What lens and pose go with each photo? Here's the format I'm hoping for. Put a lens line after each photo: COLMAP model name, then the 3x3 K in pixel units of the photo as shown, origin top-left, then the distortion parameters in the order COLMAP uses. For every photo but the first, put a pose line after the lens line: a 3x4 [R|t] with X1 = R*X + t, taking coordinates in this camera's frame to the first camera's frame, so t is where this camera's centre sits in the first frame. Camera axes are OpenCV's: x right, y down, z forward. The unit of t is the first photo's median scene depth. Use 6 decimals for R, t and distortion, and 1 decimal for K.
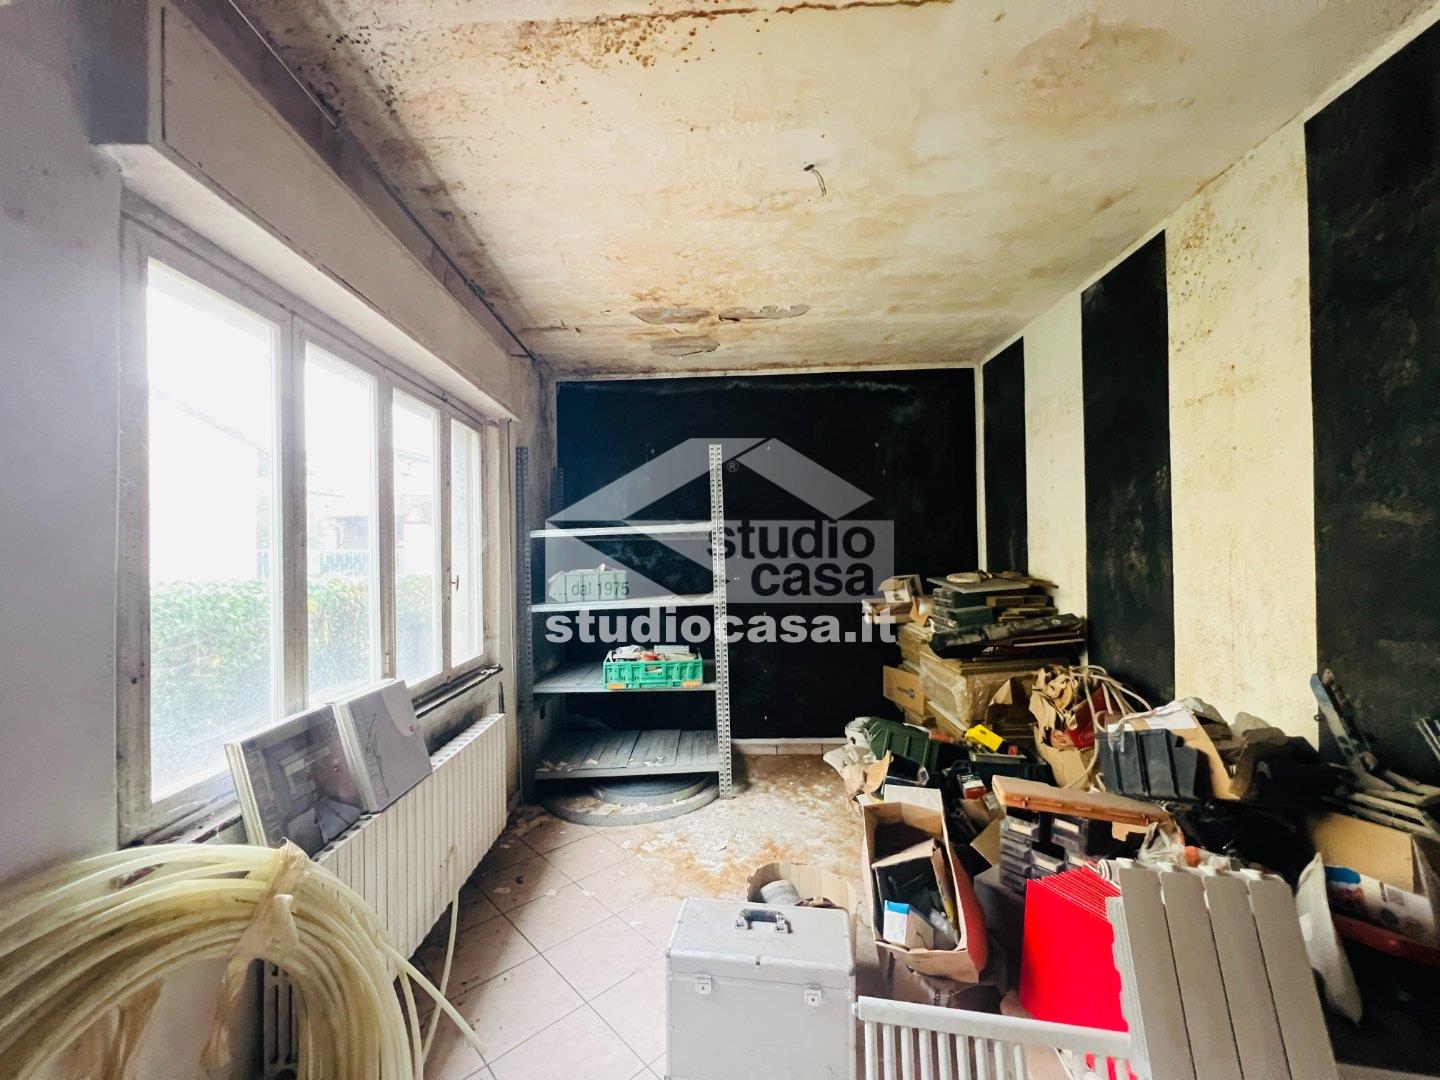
lens RADIAL K [[579.1, 0, 714.9], [0, 579.1, 543.2], [0, 0, 1]] dist [-0.001956, 0.000306]
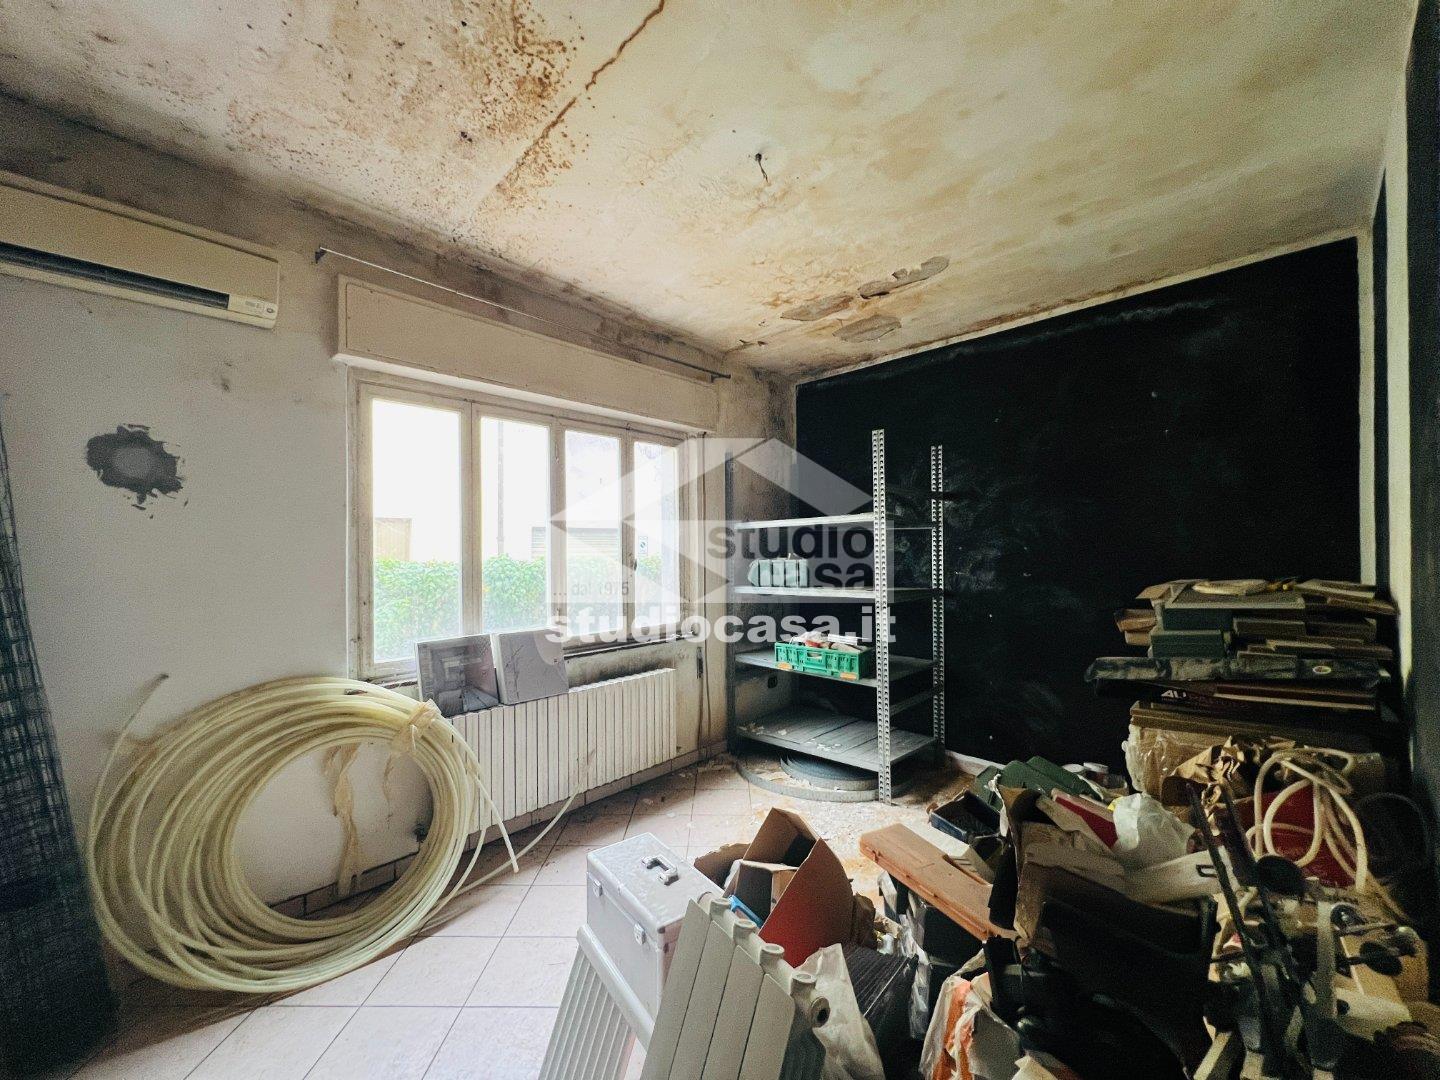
lens RADIAL K [[579.1, 0, 718.0], [0, 579.1, 542.7], [0, 0, 1]] dist [-0.001956, 0.000306]
pose [[0.715044, 0.009618, -0.699013, 0.501332], [0.006200, 0.999779, 0.020099, -0.006482], [0.699052, -0.018705, 0.714826, 0.143325]]
